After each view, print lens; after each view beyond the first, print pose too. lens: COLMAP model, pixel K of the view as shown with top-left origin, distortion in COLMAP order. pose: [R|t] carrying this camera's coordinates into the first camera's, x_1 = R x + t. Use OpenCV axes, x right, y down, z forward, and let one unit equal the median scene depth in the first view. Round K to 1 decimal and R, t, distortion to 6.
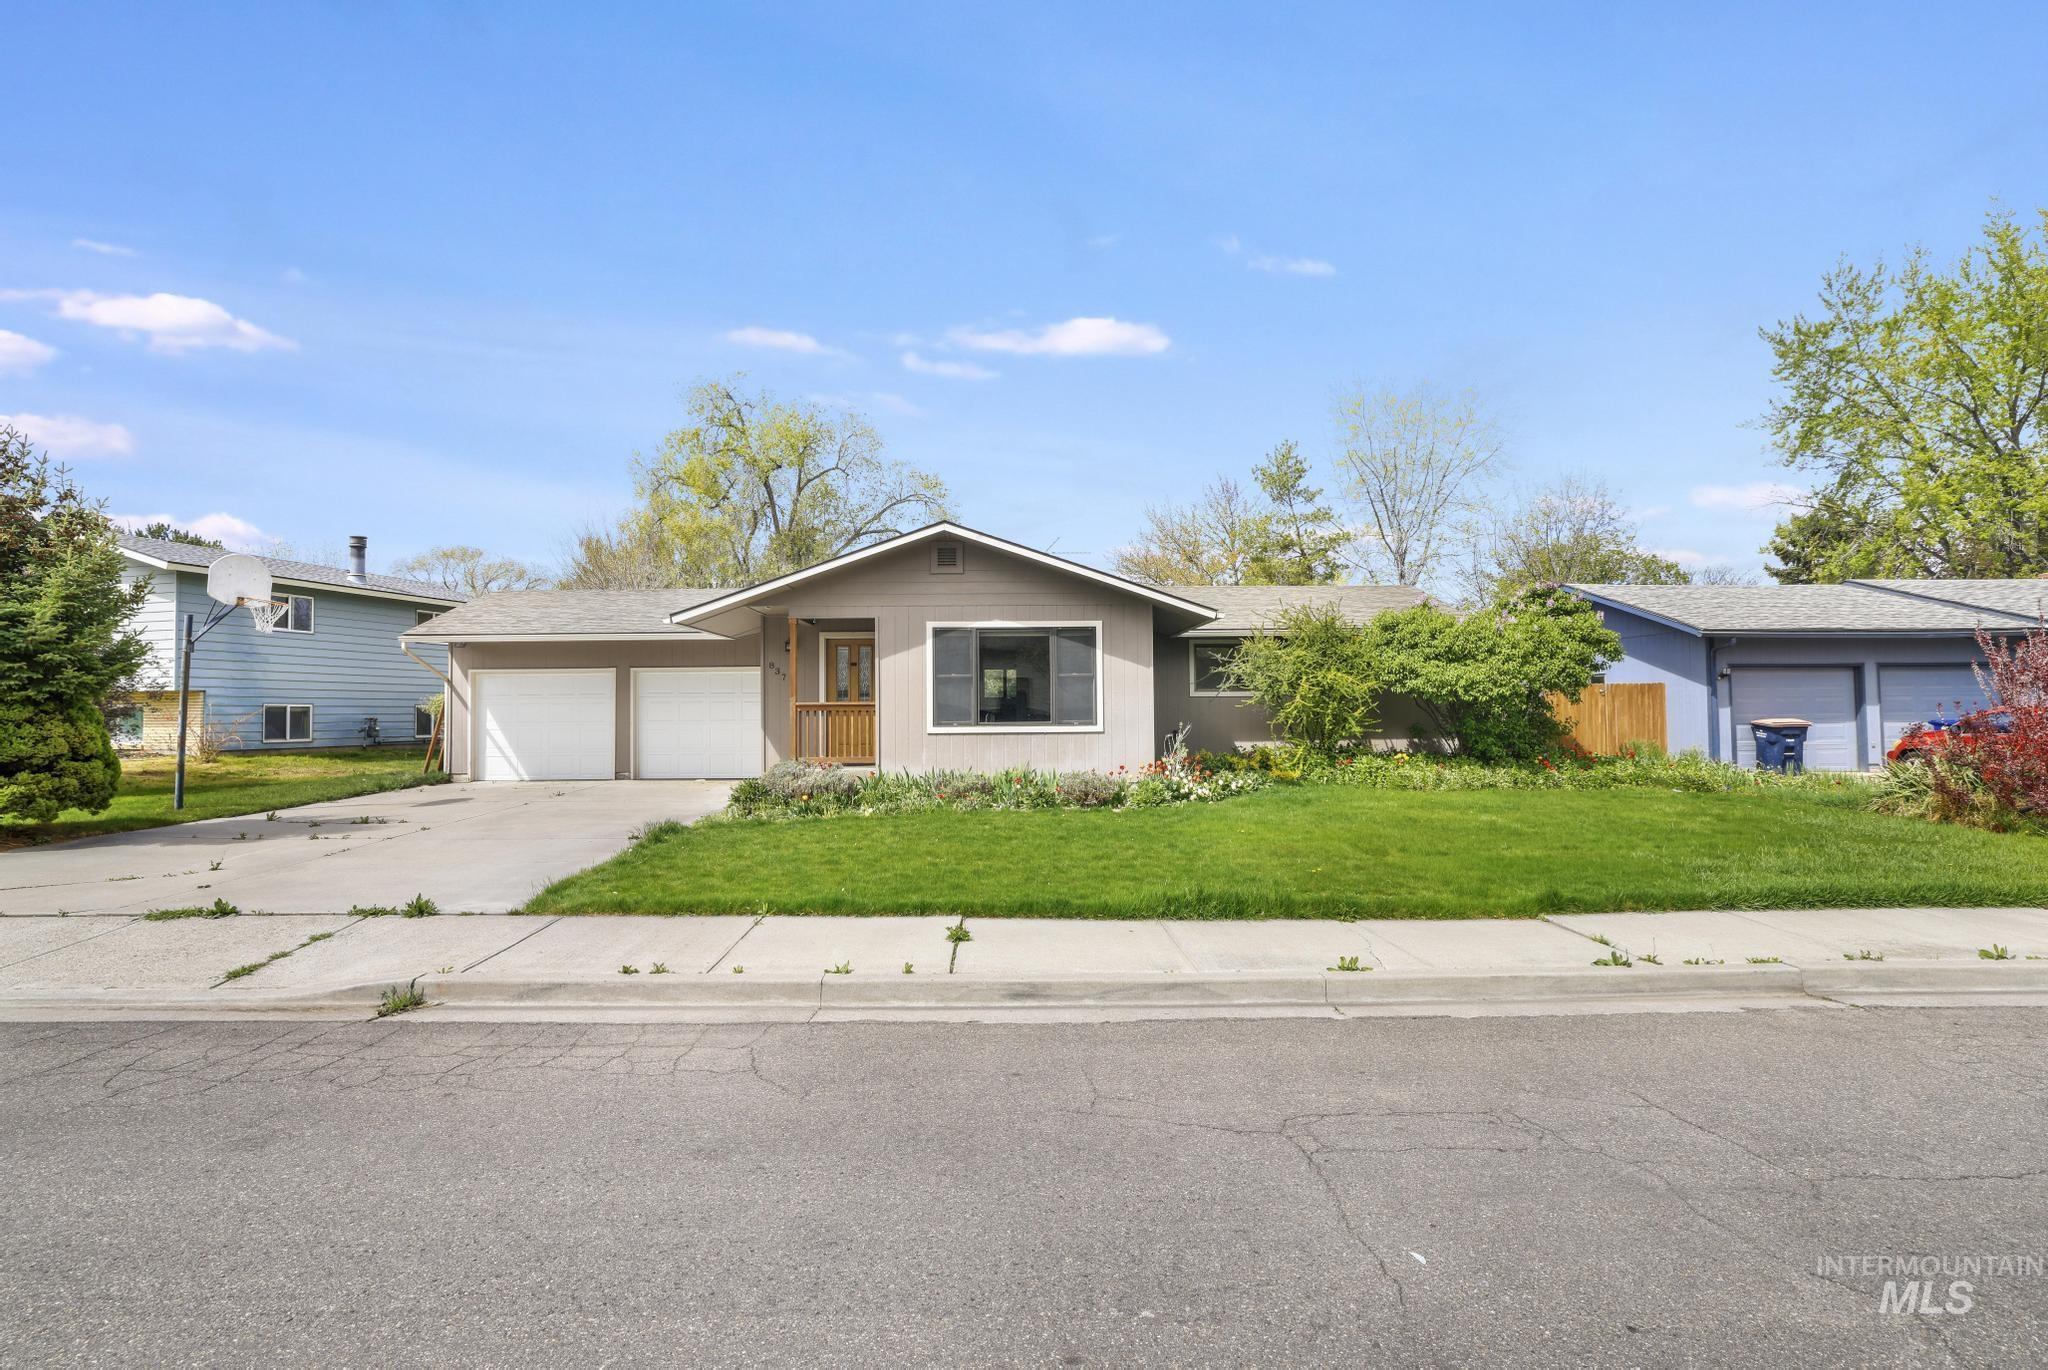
lens RADIAL K [[961.1, 0, 1012.3], [0, 961.1, 696.3], [0, 0, 1]] dist [-0.000752, 0.000028]
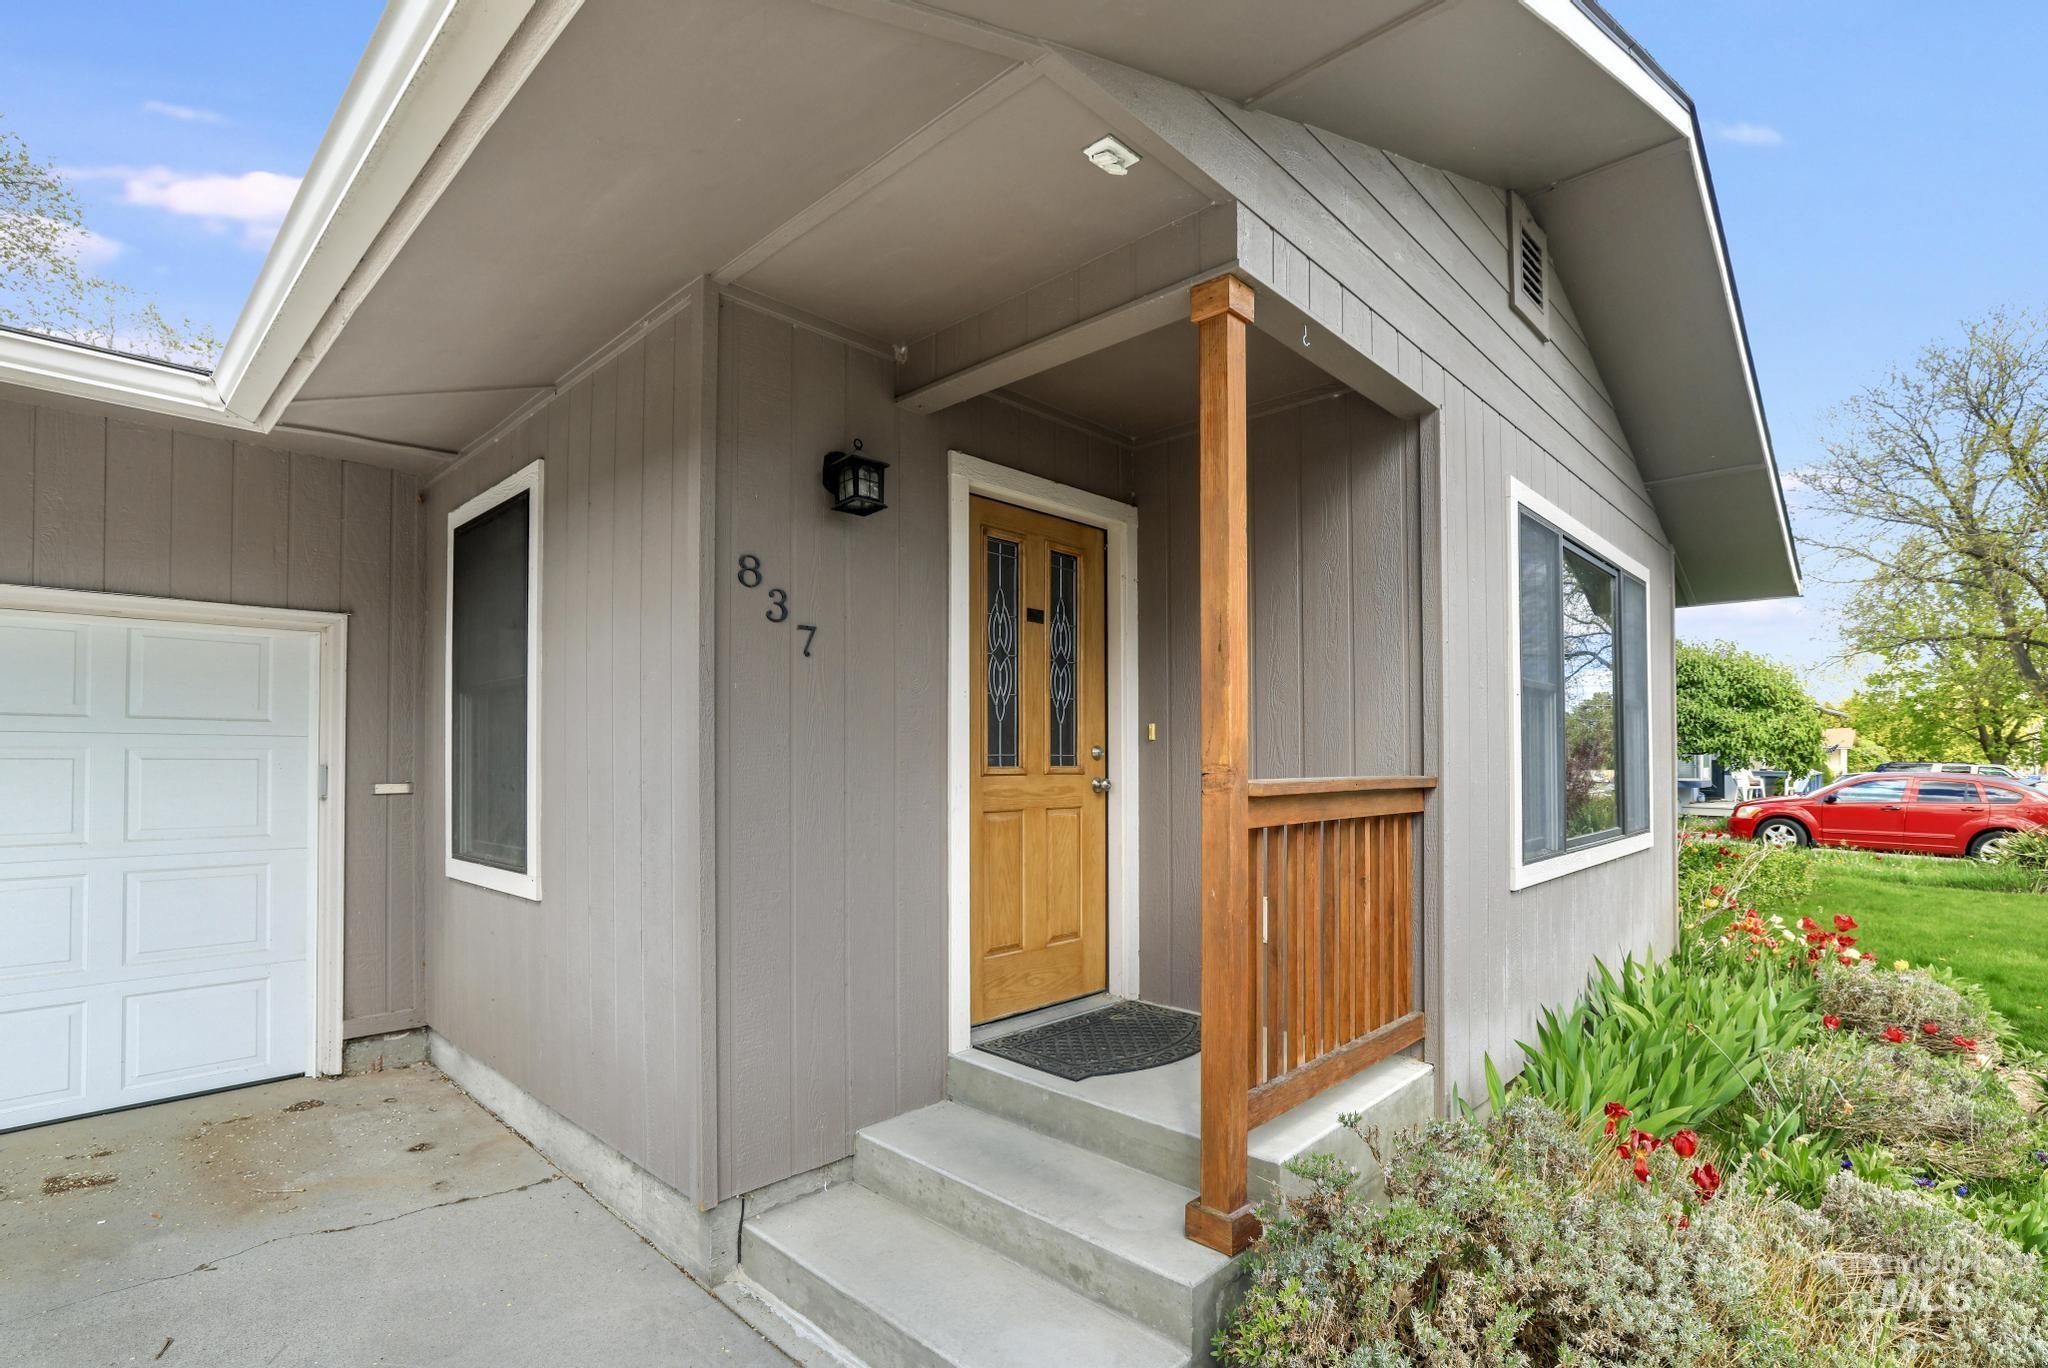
lens RADIAL K [[937.2, 0, 1031.9], [0, 937.2, 749.5], [0, 0, 1]] dist [-0.000195, 0.000002]
pose [[0.702300, 0.015069, 0.711722, -0.364217], [-0.010655, 0.999886, -0.010656, 0.004001], [-0.711801, -0.000100, 0.702381, 0.893429]]
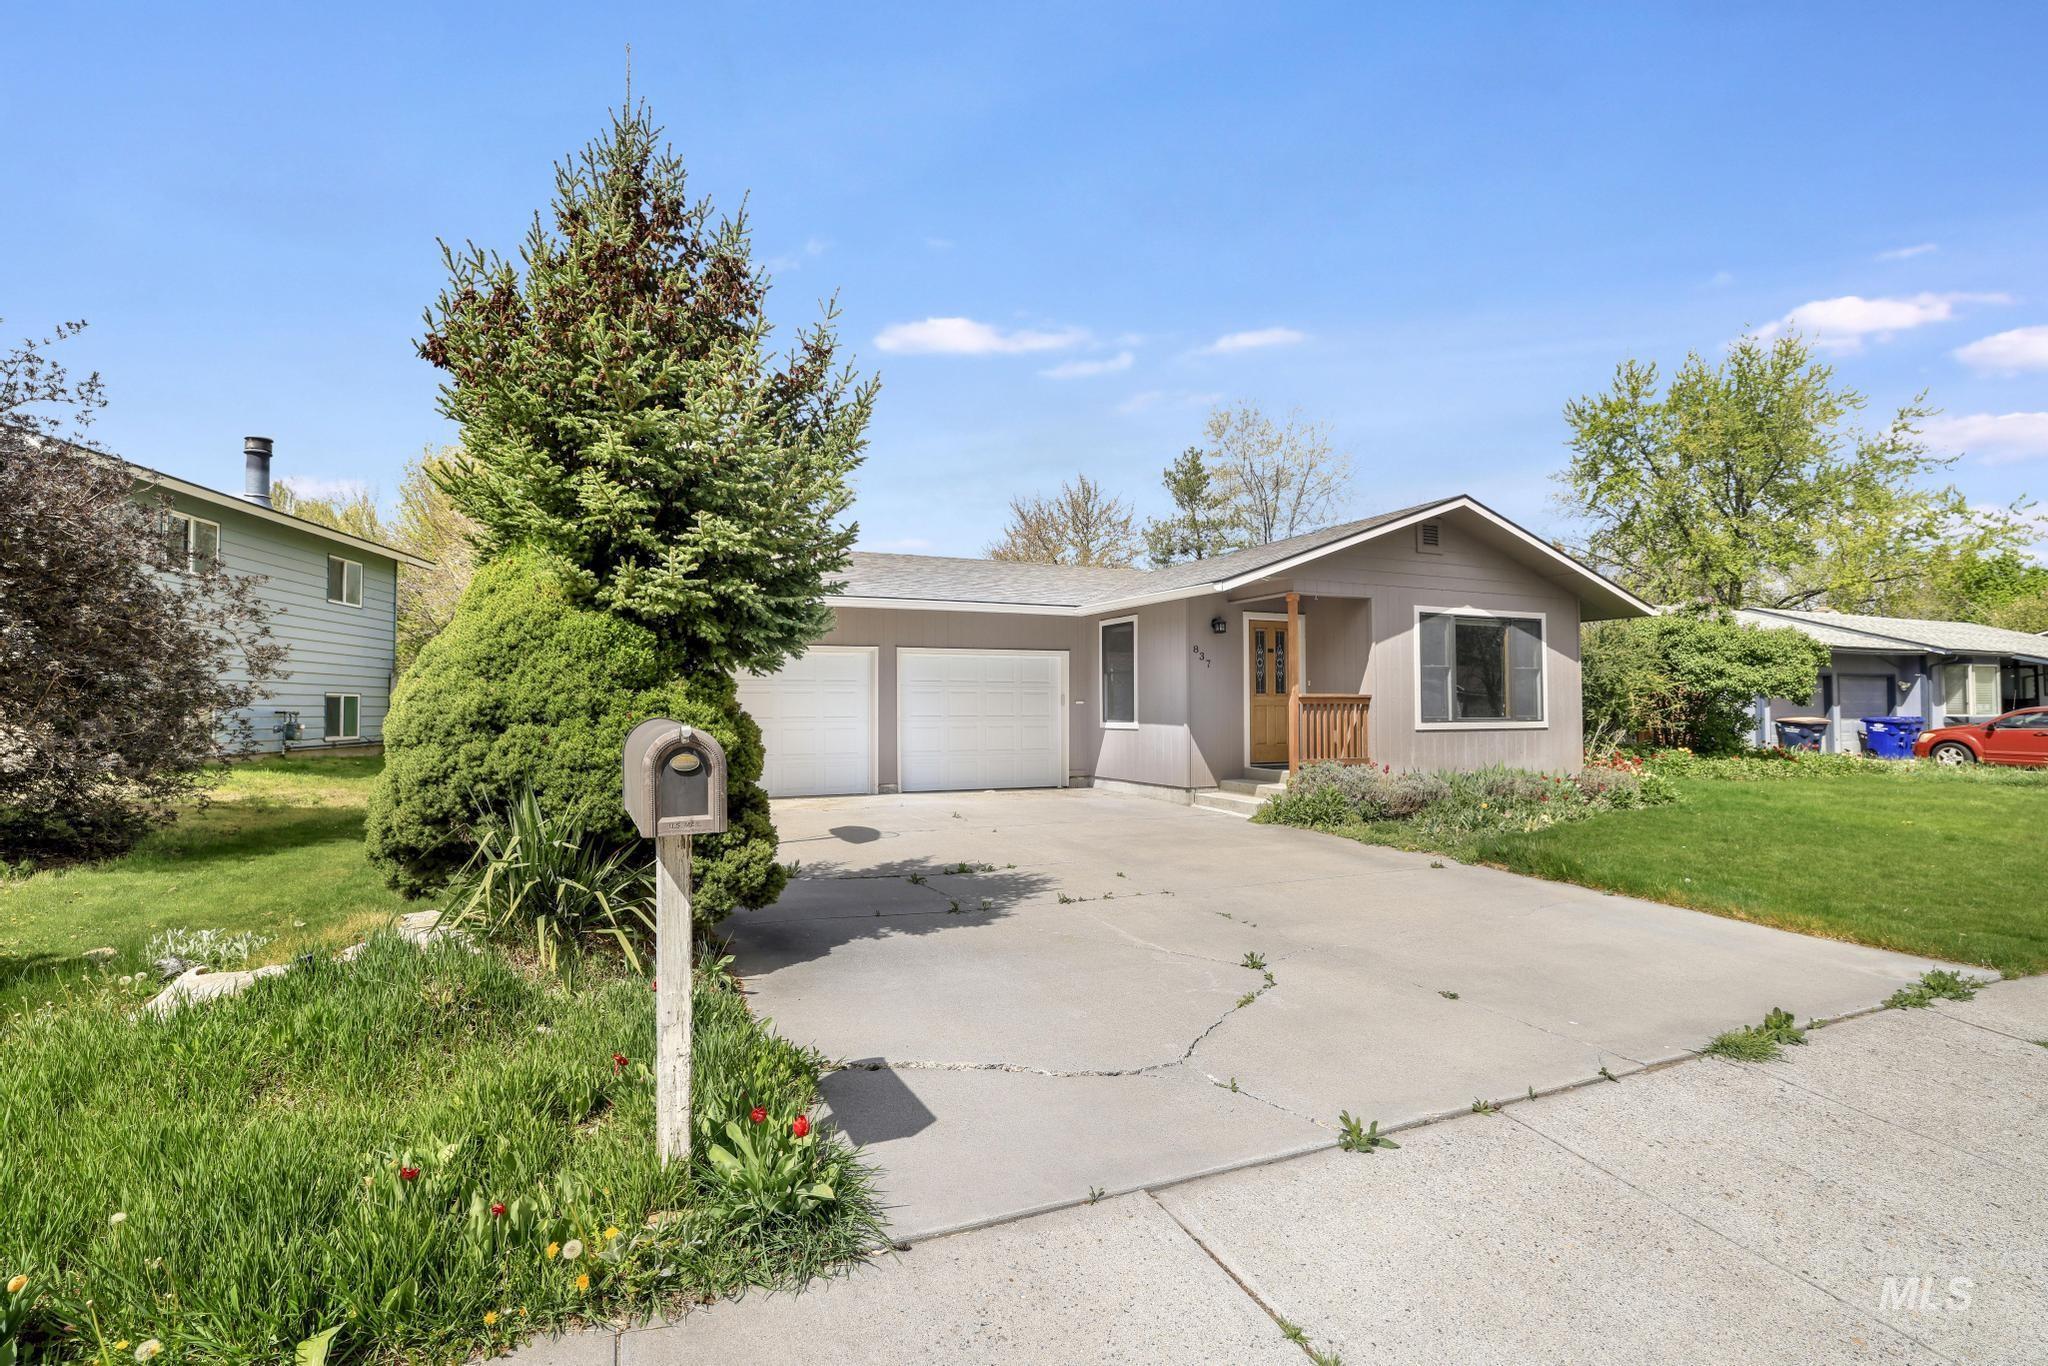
lens RADIAL K [[961.1, 0, 1012.3], [0, 961.1, 694.3], [0, 0, 1]] dist [-0.000752, 0.000028]
pose [[0.922549, 0.012074, 0.385691, -0.768609], [-0.011790, 0.999926, -0.003100, 0.012261], [-0.385699, -0.001687, 0.922623, 0.313408]]
